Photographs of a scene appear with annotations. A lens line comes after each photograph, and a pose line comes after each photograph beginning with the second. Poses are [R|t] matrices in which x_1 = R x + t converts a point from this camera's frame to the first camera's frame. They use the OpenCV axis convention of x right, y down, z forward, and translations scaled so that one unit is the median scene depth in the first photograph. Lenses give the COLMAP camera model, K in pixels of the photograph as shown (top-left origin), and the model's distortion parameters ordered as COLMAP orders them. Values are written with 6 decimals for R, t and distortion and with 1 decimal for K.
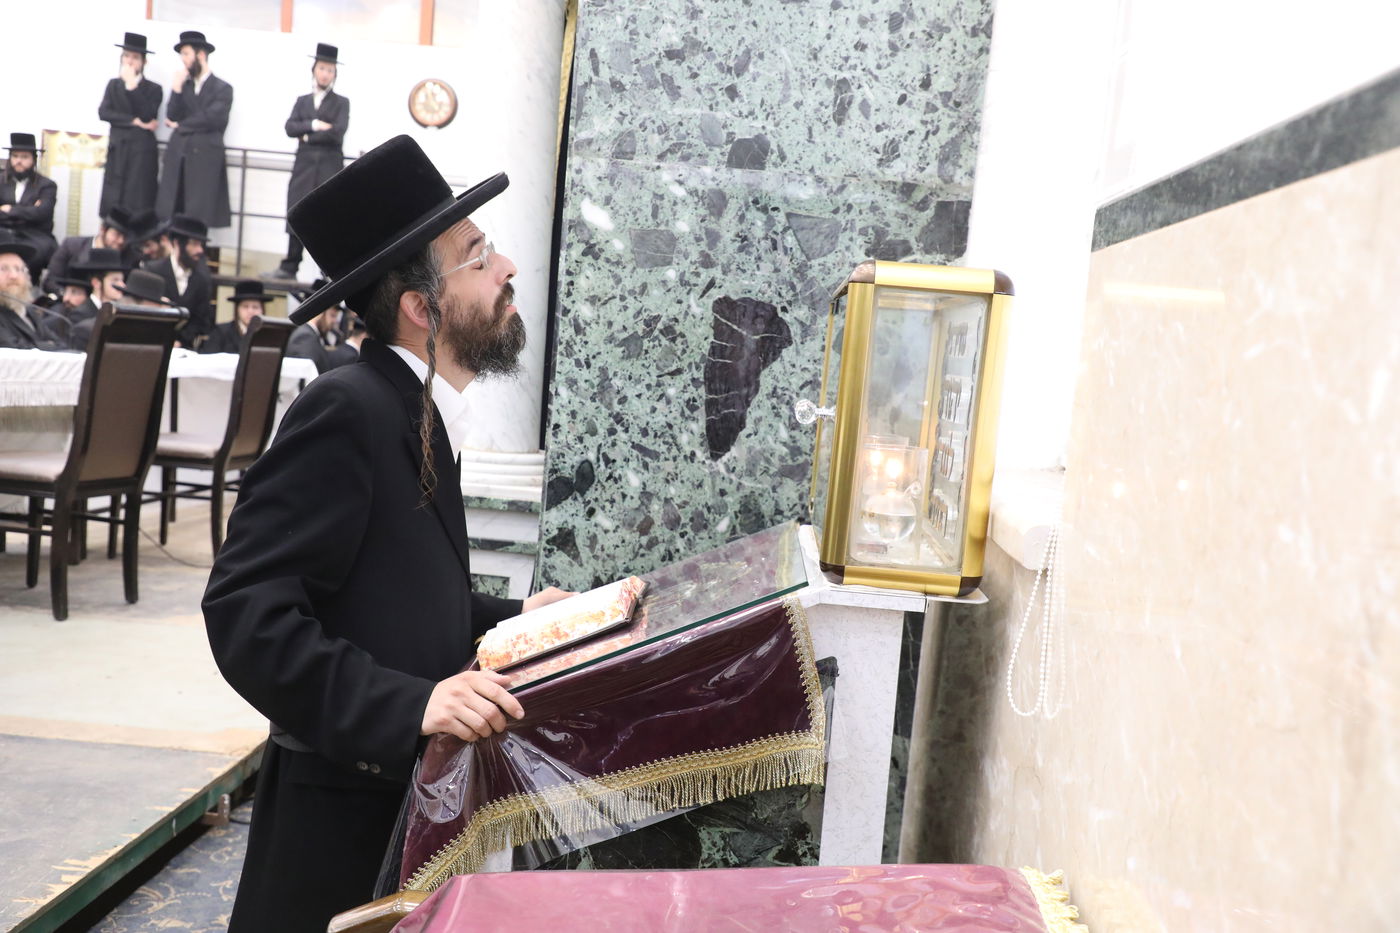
lens RADIAL K [[1360.7, 0, 696.5], [0, 1360.7, 466.5], [0, 0, 1]] dist [0.048067, 0.024102]
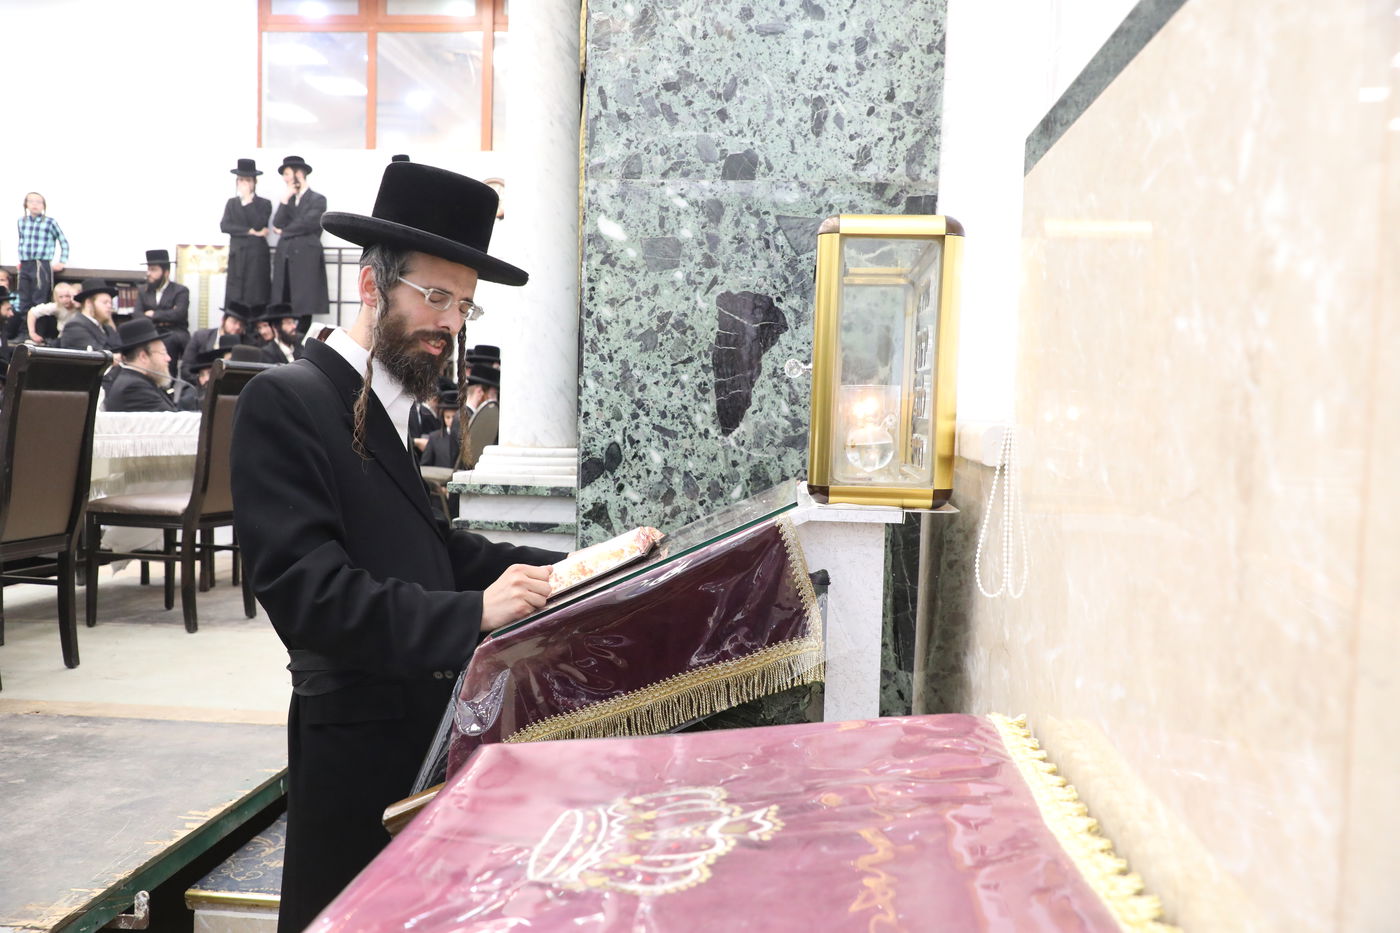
lens RADIAL K [[1174.3, 0, 697.6], [0, 1174.3, 470.4], [0, 0, 1]] dist [-0.000737, 0.006022]
pose [[0.997823, -0.055020, -0.036361, 0.024181], [0.053726, 0.997919, -0.035665, 0.058898], [0.038248, 0.033634, 0.998702, 0.019268]]
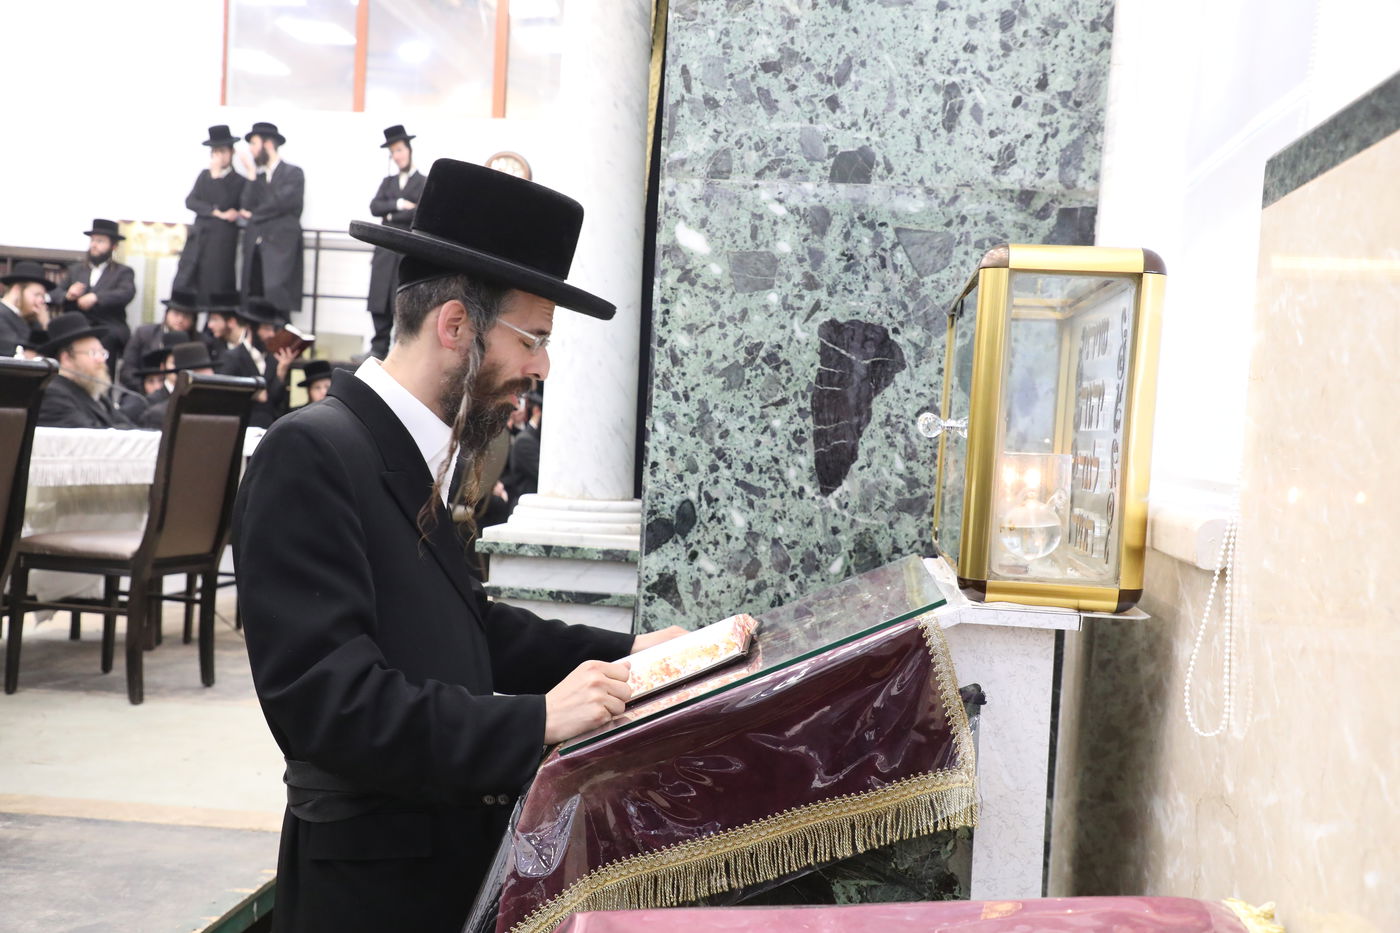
lens RADIAL K [[1422.6, 0, 697.3], [0, 1422.6, 468.6], [0, 0, 1]] dist [0.063011, 0.033111]
pose [[0.997891, -0.028311, -0.058408, -0.016691], [0.024723, 0.997815, -0.061268, 0.034599], [0.060015, 0.059695, 0.996411, 0.028462]]
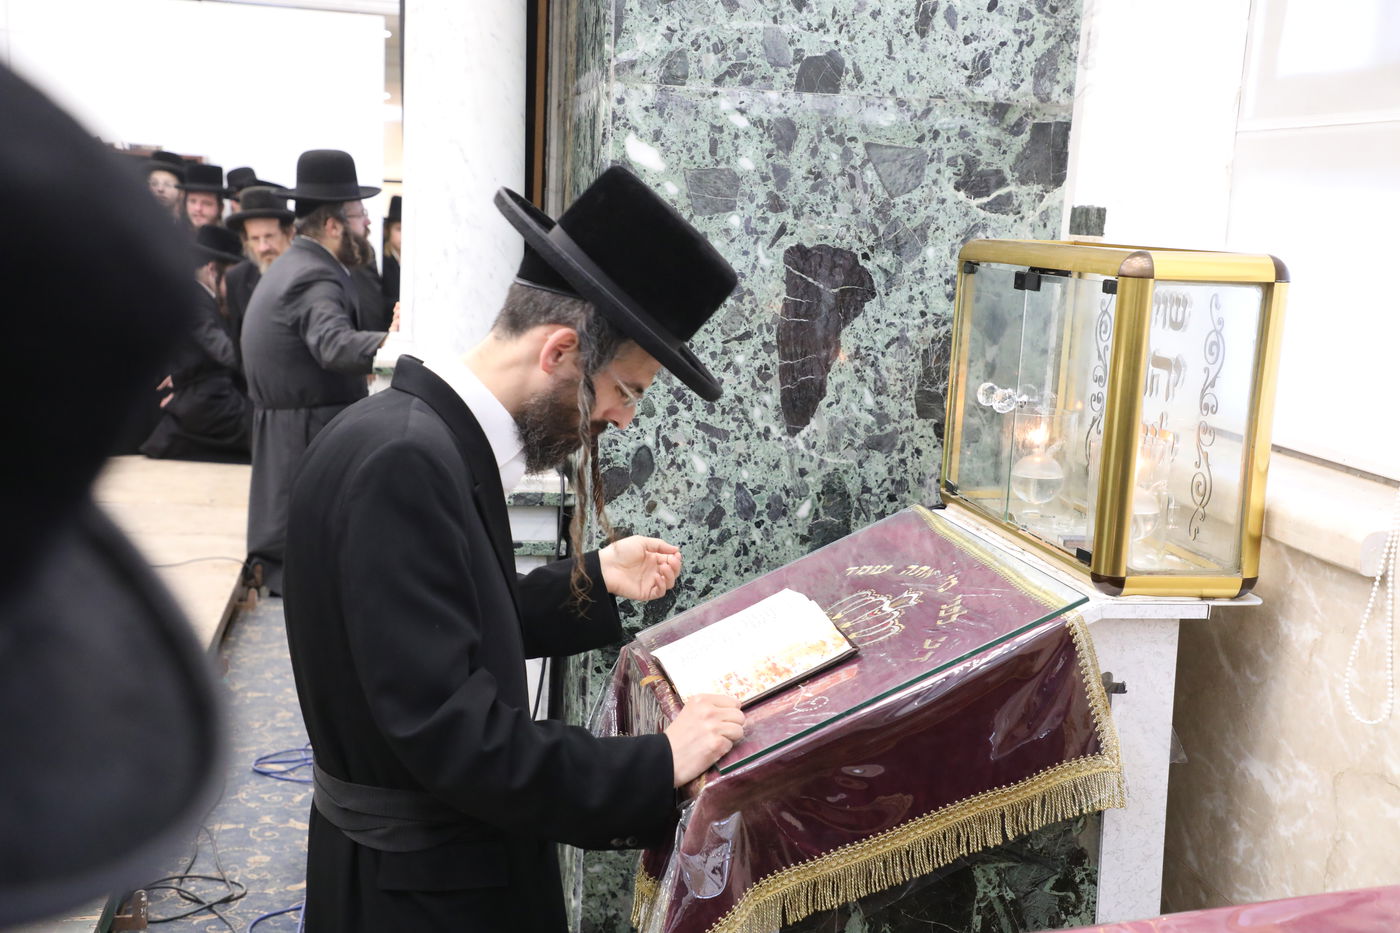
lens RADIAL K [[1826.7, 0, 702.3], [0, 1826.7, 476.2], [0, 0, 1]] dist [0.171864, -0.011858]
pose [[0.973399, -0.075454, 0.216335, -0.297651], [0.058482, 0.994764, 0.083816, -0.080390], [-0.221527, -0.068935, 0.972715, -0.115004]]
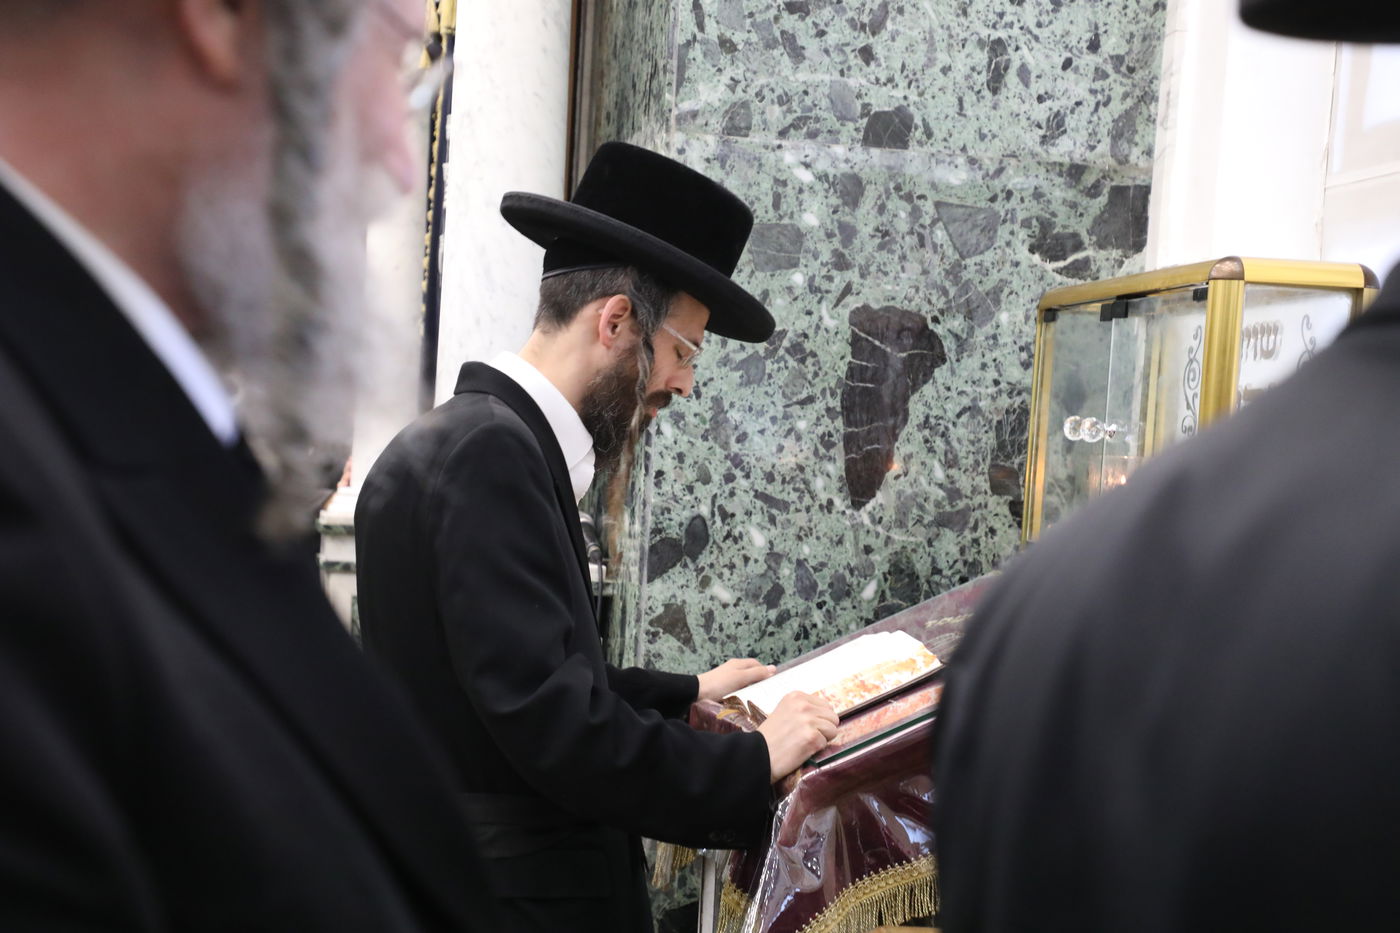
lens RADIAL K [[2469.1, 0, 700.0], [0, 2469.1, 466.5], [0, 0, 1]] dist [0.313819, -0.050930]
pose [[0.967572, -0.031129, 0.250670, -0.443978], [0.047678, 0.997046, -0.060214, 0.053956], [-0.248055, 0.070213, 0.966198, -0.385107]]
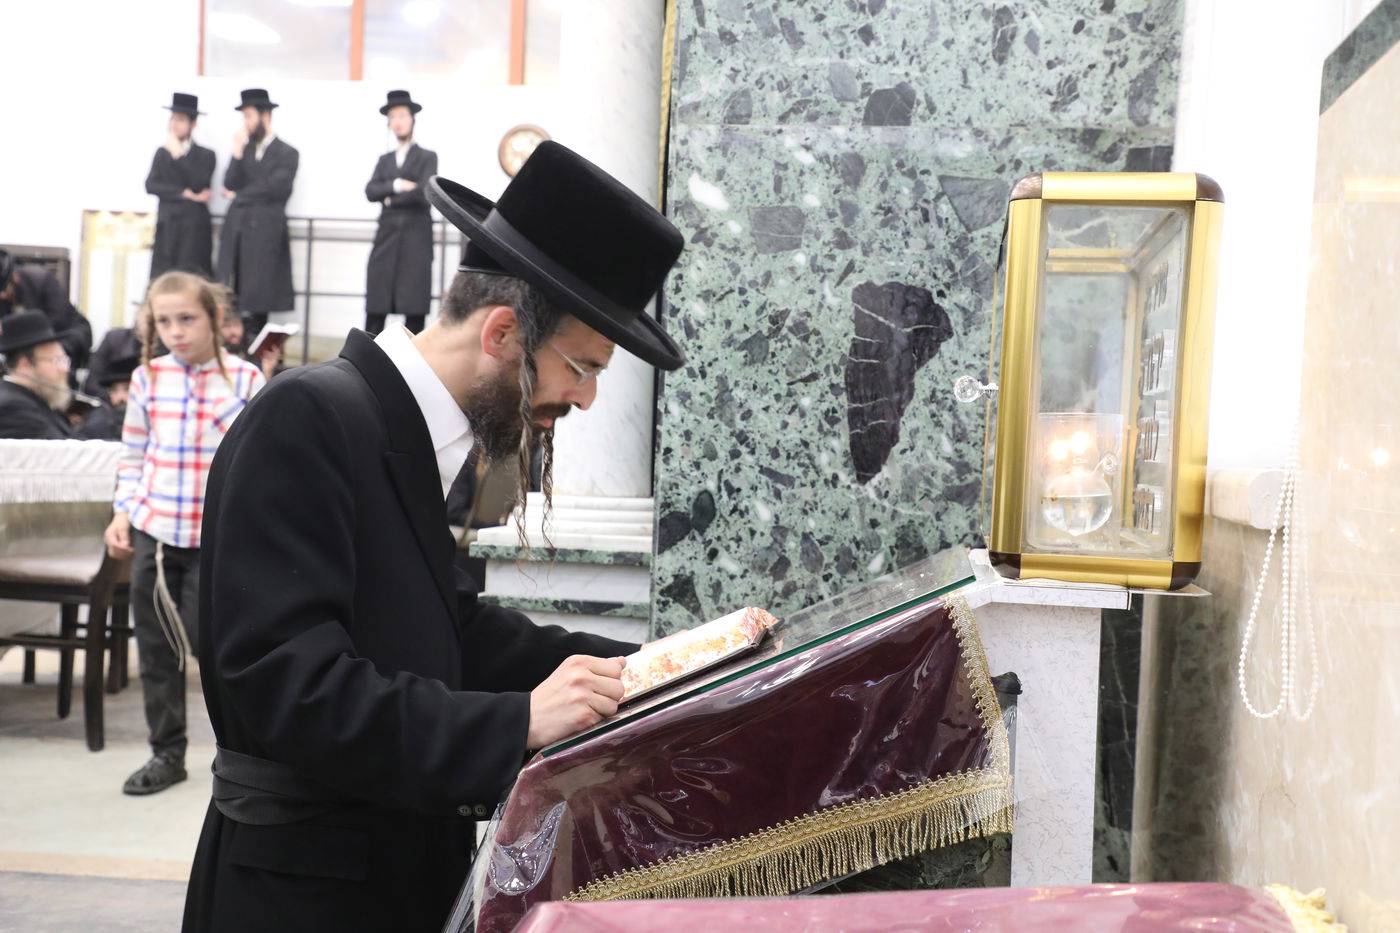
lens RADIAL K [[1659.5, 0, 700.5], [0, 1659.5, 474.9], [0, 0, 1]] dist [0.131876, -0.004780]
pose [[0.994838, -0.039635, -0.093415, 0.010252], [0.032568, 0.996576, -0.076001, 0.063044], [0.096107, 0.072566, 0.992722, 0.007657]]
